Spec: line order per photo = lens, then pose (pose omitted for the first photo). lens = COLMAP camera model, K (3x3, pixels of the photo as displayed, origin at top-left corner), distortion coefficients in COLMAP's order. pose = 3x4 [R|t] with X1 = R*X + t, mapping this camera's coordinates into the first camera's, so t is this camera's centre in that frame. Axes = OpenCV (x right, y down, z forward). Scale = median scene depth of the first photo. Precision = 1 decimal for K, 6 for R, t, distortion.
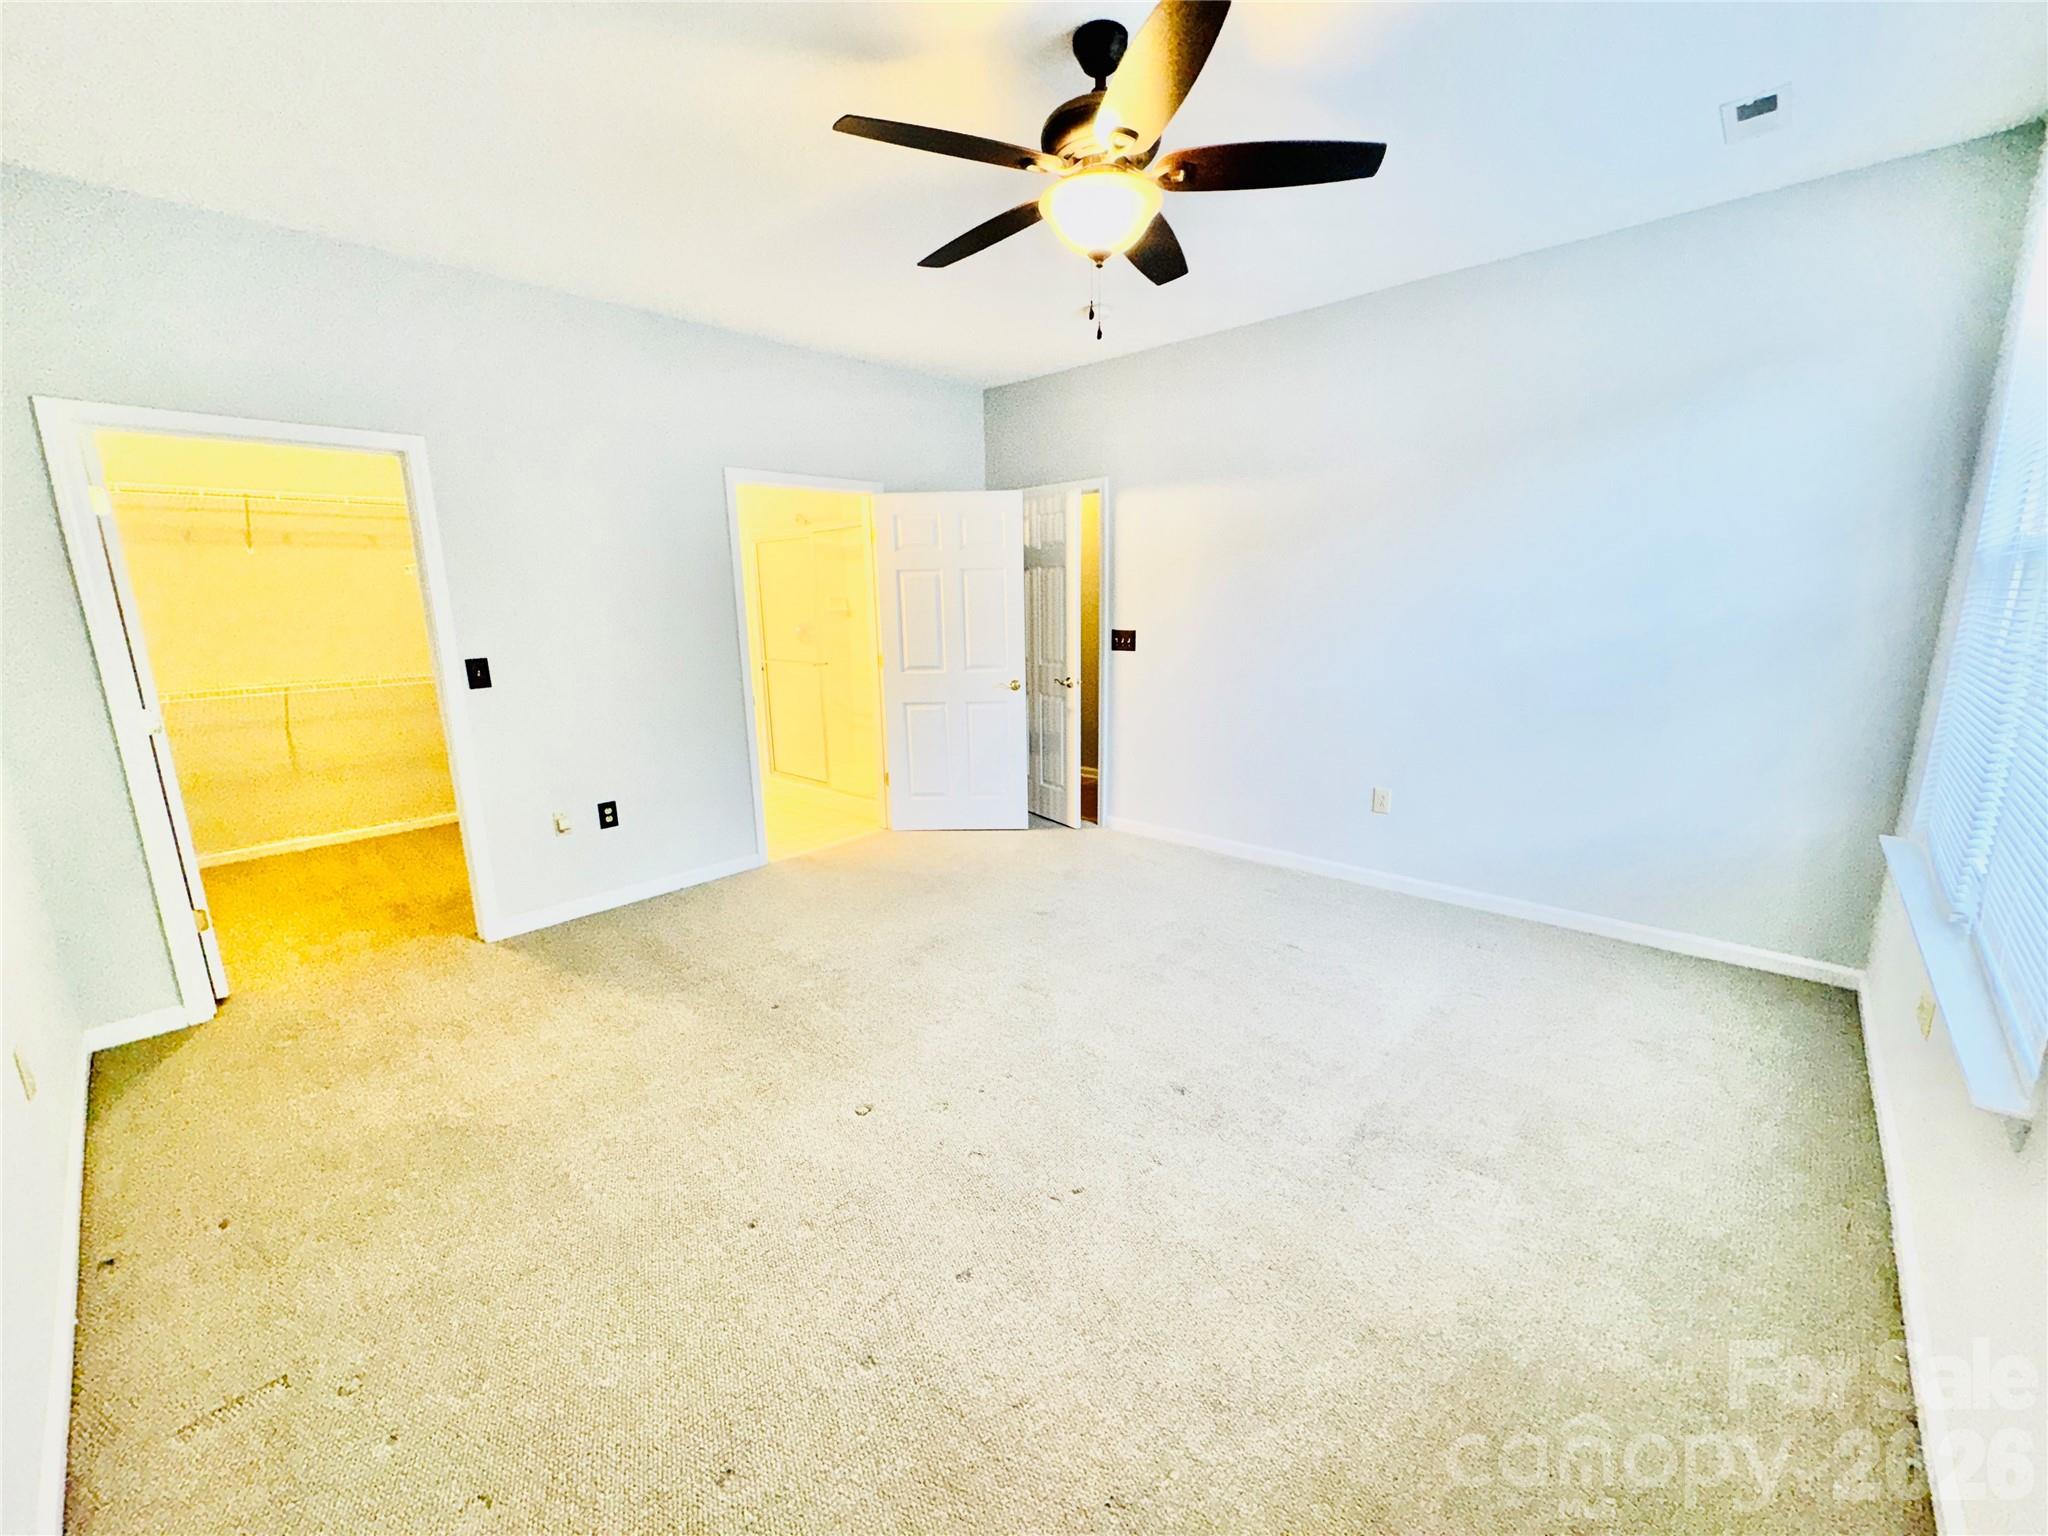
lens RADIAL K [[816.7, 0, 1027.2], [0, 816.7, 768.4], [0, 0, 1]] dist [-0.000926, 0.000083]
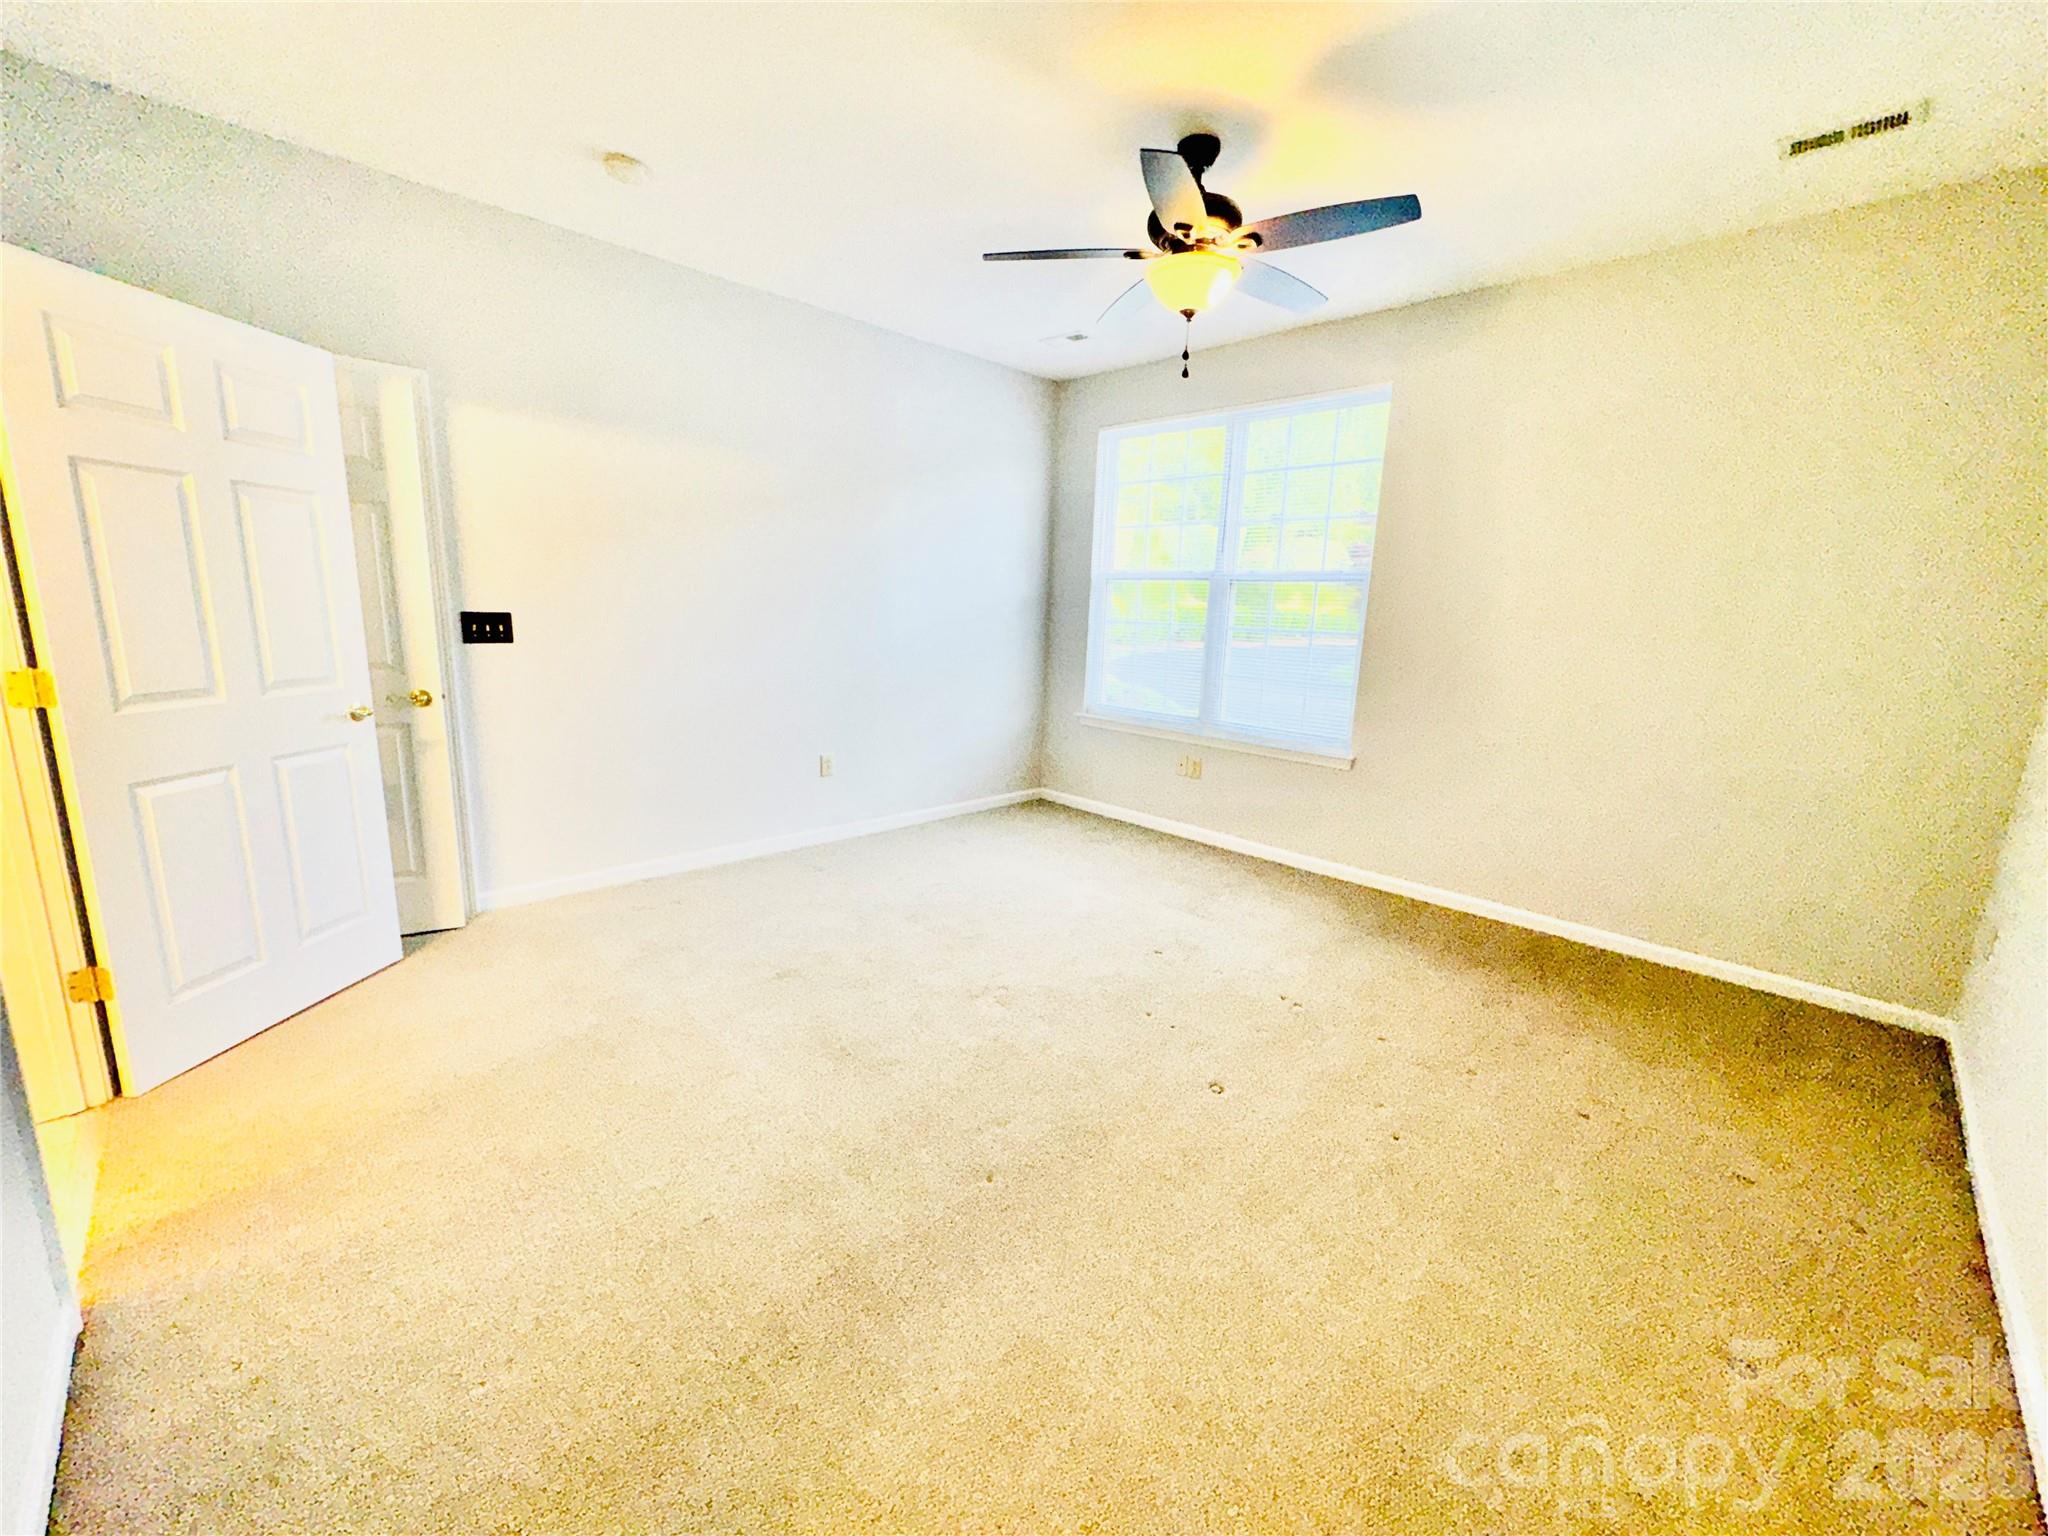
lens RADIAL K [[816.7, 0, 1027.2], [0, 816.7, 768.4], [0, 0, 1]] dist [-0.000926, 0.000083]
pose [[0.042598, -0.181766, 0.982419, -0.553922], [0.166105, 0.970915, 0.172435, -0.086643], [-0.985188, 0.155839, 0.071552, 0.534115]]
